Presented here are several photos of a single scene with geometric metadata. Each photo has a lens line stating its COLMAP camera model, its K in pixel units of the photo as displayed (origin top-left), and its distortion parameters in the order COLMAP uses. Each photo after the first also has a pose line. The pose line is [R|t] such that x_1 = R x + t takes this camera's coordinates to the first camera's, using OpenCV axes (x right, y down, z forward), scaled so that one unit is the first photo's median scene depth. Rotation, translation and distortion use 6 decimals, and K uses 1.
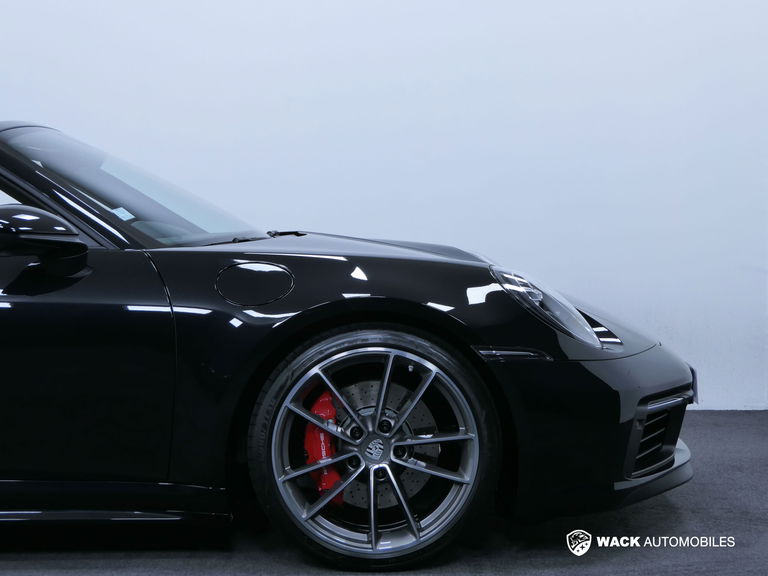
lens RADIAL K [[1387.4, 0, 383.6], [0, 1387.4, 291.0], [0, 0, 1]] dist [-0.042239, 0.000000]
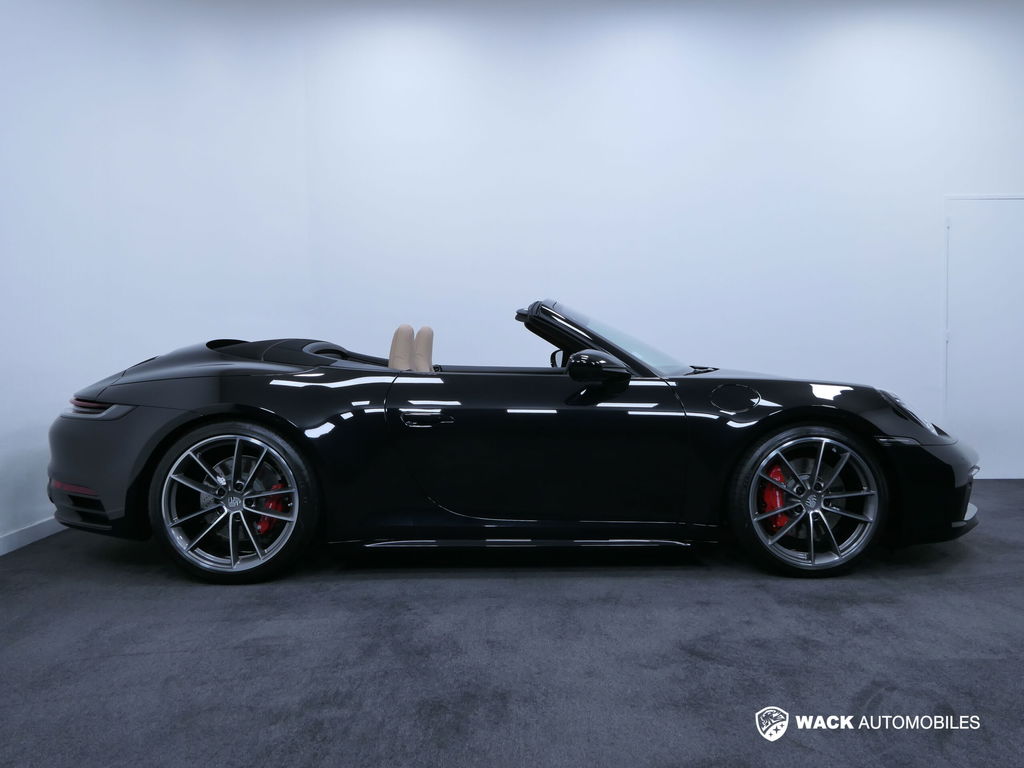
lens RADIAL K [[892.3, 0, 515.6], [0, 892.3, 381.7], [0, 0, 1]] dist [-0.009020, 0.009768]
pose [[0.999816, -0.000164, 0.019186, -0.368319], [0.000500, 0.999847, -0.017495, -0.005966], [-0.019180, 0.017501, 0.999663, -0.026332]]
